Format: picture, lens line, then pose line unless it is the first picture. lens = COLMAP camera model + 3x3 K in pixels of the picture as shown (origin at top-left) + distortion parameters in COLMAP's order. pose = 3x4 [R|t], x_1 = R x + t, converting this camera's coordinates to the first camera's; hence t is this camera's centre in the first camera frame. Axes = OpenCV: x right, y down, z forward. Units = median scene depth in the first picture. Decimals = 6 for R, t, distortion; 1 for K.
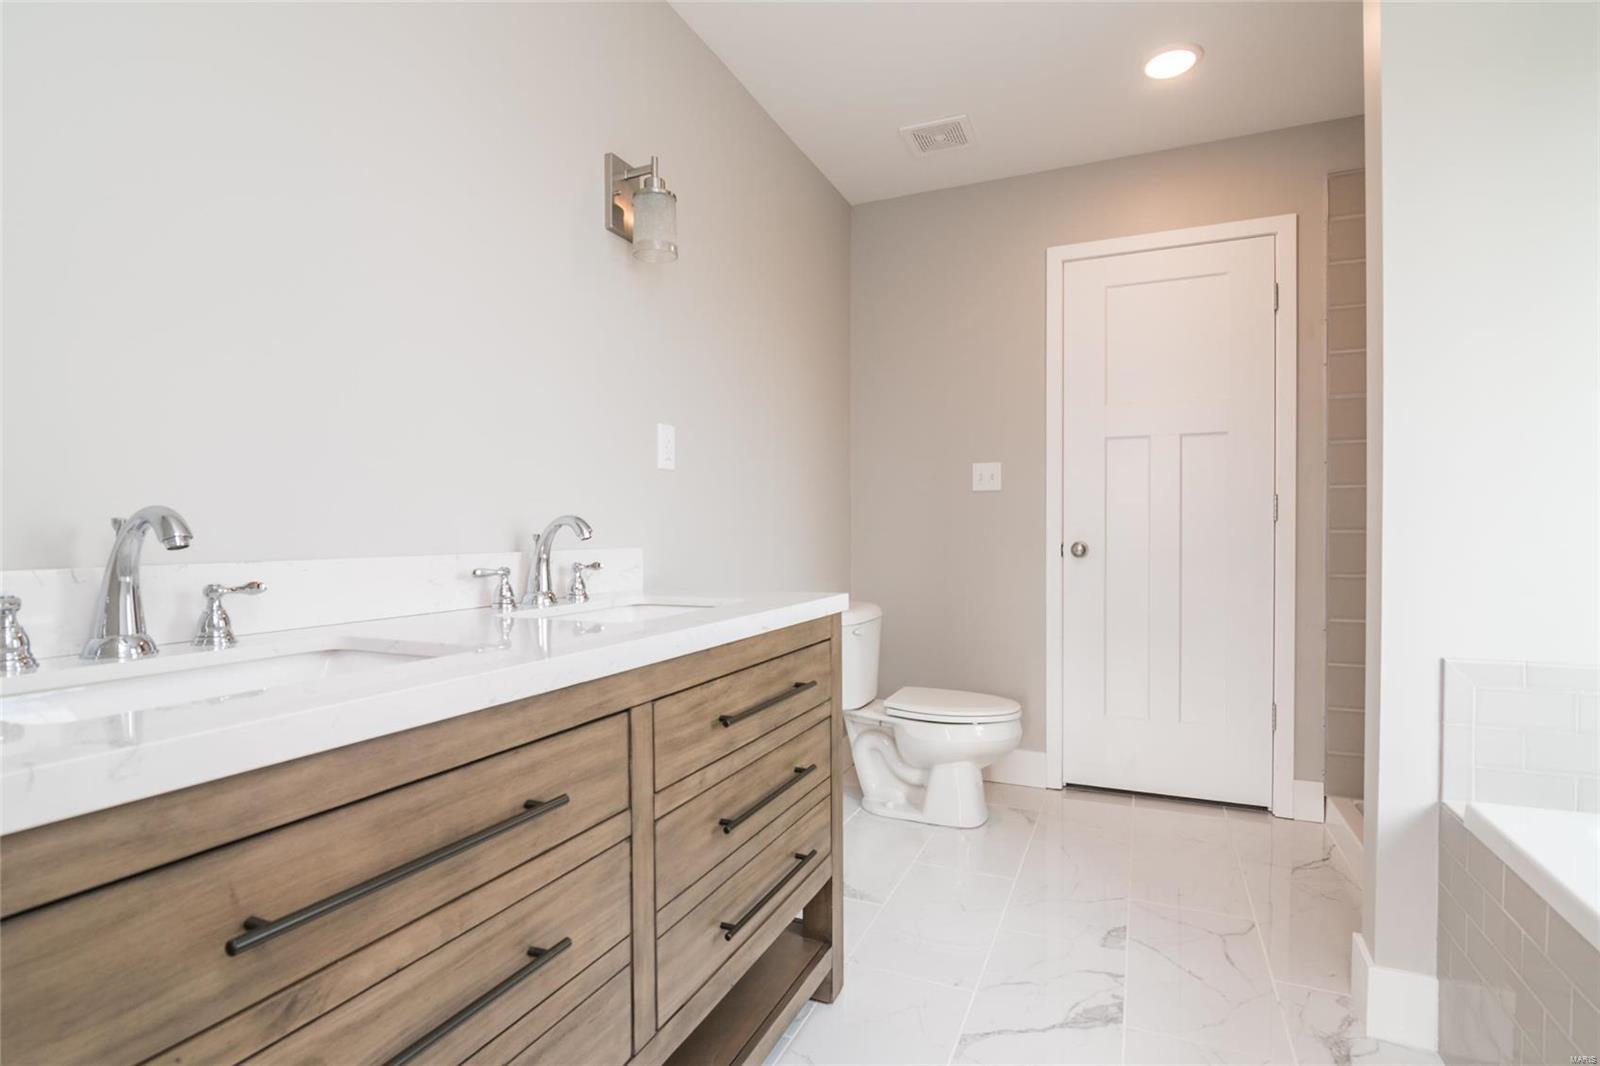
lens RADIAL K [[776.1, 0, 790.3], [0, 776.1, 544.5], [0, 0, 1]] dist [-0.003715, -0.011457]
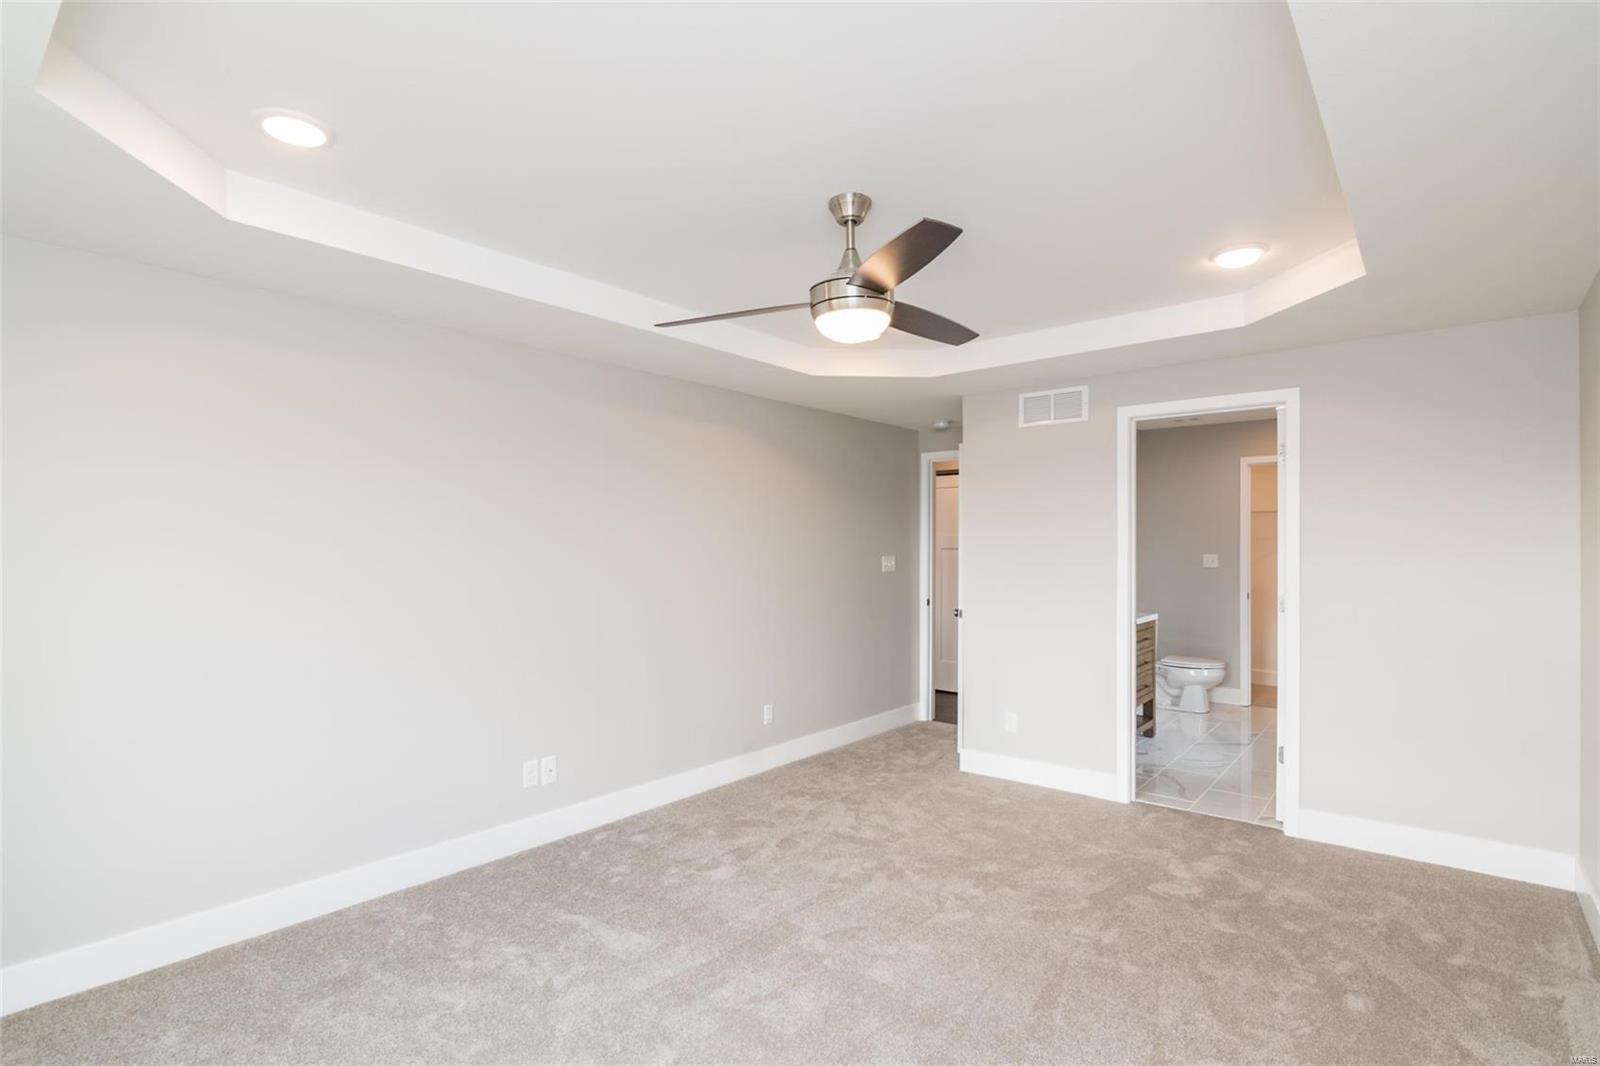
lens RADIAL K [[770.4, 0, 800.0], [0, 770.4, 533.0], [0, 0, 1]] dist [-0.001299, -0.012182]
pose [[0.962372, 0.003490, -0.271712, -0.307428], [-0.011308, 0.999566, -0.027211, -0.109441], [0.271499, 0.029260, 0.961994, -1.594868]]
